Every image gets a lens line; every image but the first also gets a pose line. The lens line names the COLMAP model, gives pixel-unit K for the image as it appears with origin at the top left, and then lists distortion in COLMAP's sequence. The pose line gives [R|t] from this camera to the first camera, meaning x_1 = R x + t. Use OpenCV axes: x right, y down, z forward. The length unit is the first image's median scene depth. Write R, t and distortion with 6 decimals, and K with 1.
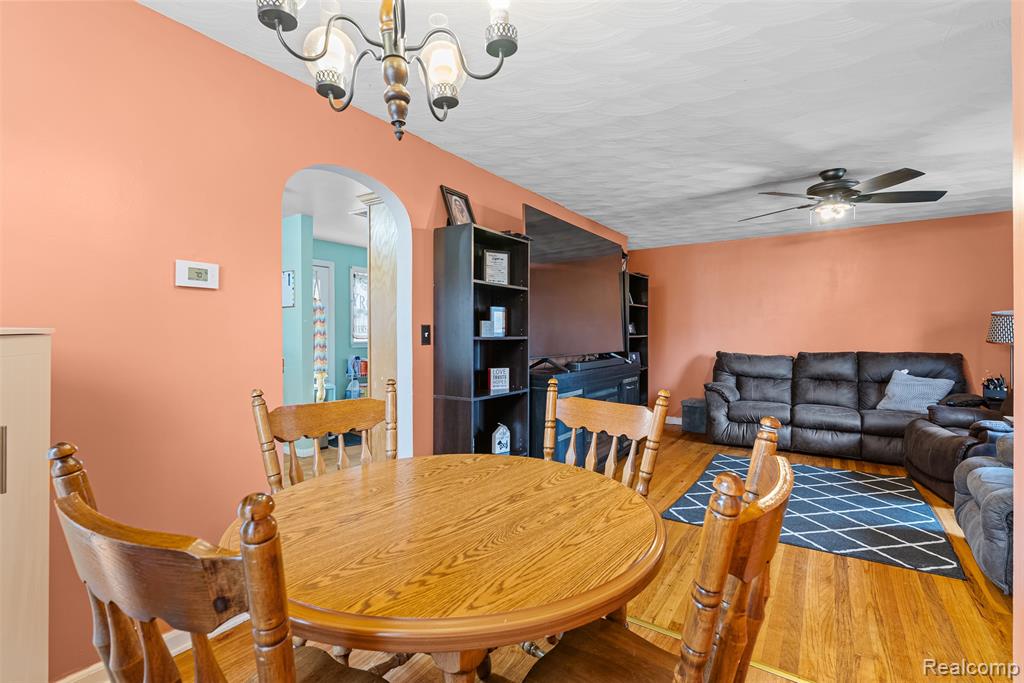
lens RADIAL K [[493.9, 0, 521.6], [0, 493.9, 340.5], [0, 0, 1]] dist [0.006332, 0.001231]
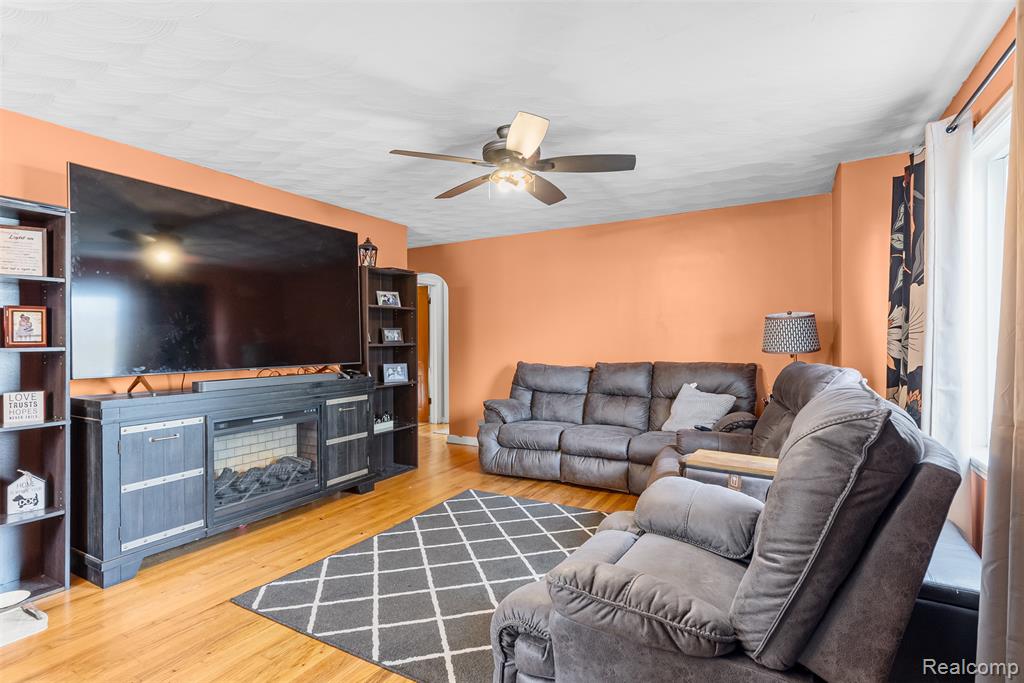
lens RADIAL K [[493.9, 0, 519.9], [0, 493.9, 344.5], [0, 0, 1]] dist [0.006332, 0.001231]
pose [[0.998827, -0.004450, 0.048223, 0.436841], [0.004812, 0.999961, -0.007398, -0.002187], [-0.048188, 0.007622, 0.998809, 0.174686]]
